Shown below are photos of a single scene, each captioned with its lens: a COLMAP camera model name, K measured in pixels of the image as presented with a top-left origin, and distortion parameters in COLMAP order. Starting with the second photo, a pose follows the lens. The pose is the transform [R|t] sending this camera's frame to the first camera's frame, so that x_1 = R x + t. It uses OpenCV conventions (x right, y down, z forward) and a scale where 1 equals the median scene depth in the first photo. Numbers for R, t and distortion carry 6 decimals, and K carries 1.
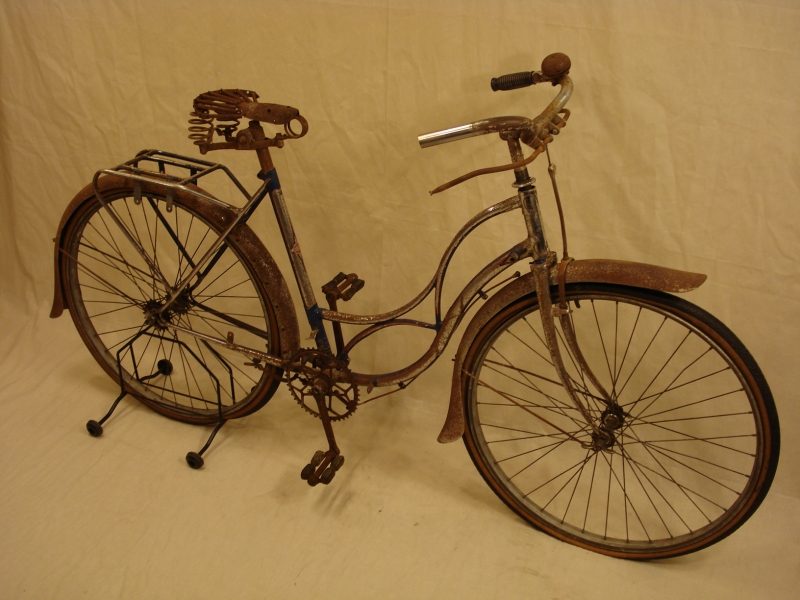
lens RADIAL K [[950.9, 0, 400.0], [0, 950.9, 300.0], [0, 0, 1]] dist [-0.071041, -0.053011]
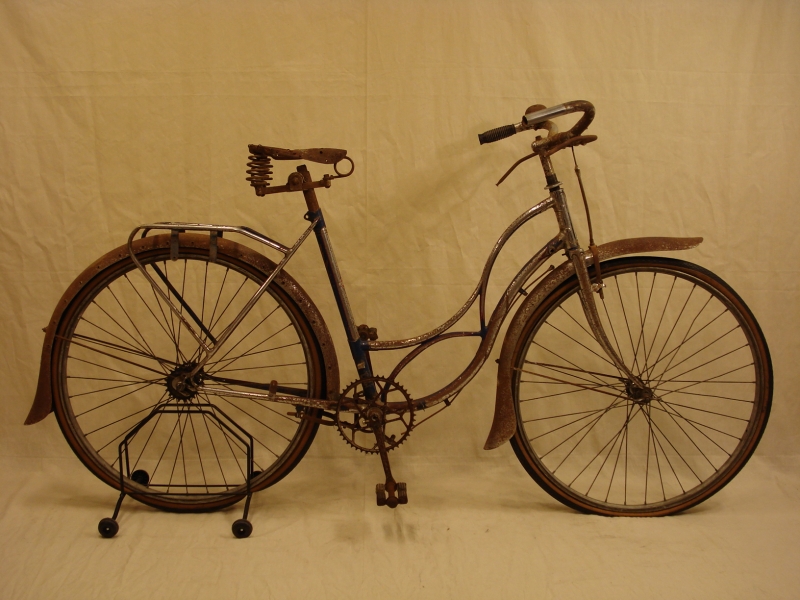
lens RADIAL K [[950.9, 0, 400.0], [0, 950.9, 300.0], [0, 0, 1]] dist [-0.071041, -0.053011]
pose [[0.898341, -0.065117, 0.434446, -0.523675], [0.208319, 0.933833, -0.290791, 0.293052], [-0.386765, 0.351733, 0.852465, 0.063817]]
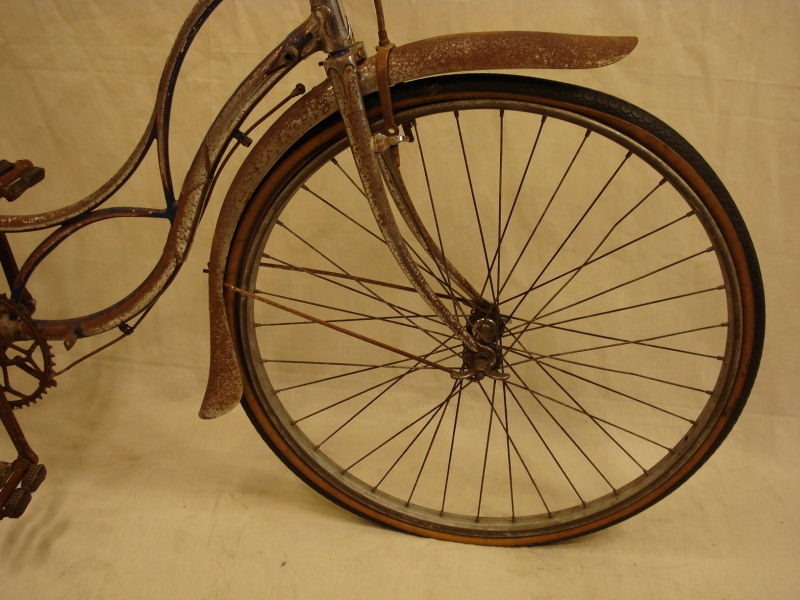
lens RADIAL K [[855.1, 0, 401.5], [0, 855.1, 272.2], [0, 0, 1]] dist [-0.018092, -0.014512]
pose [[0.962236, -0.118338, 0.245151, 0.042021], [0.121195, 0.992623, 0.003452, 0.076928], [-0.243751, 0.026389, 0.969479, 0.465566]]
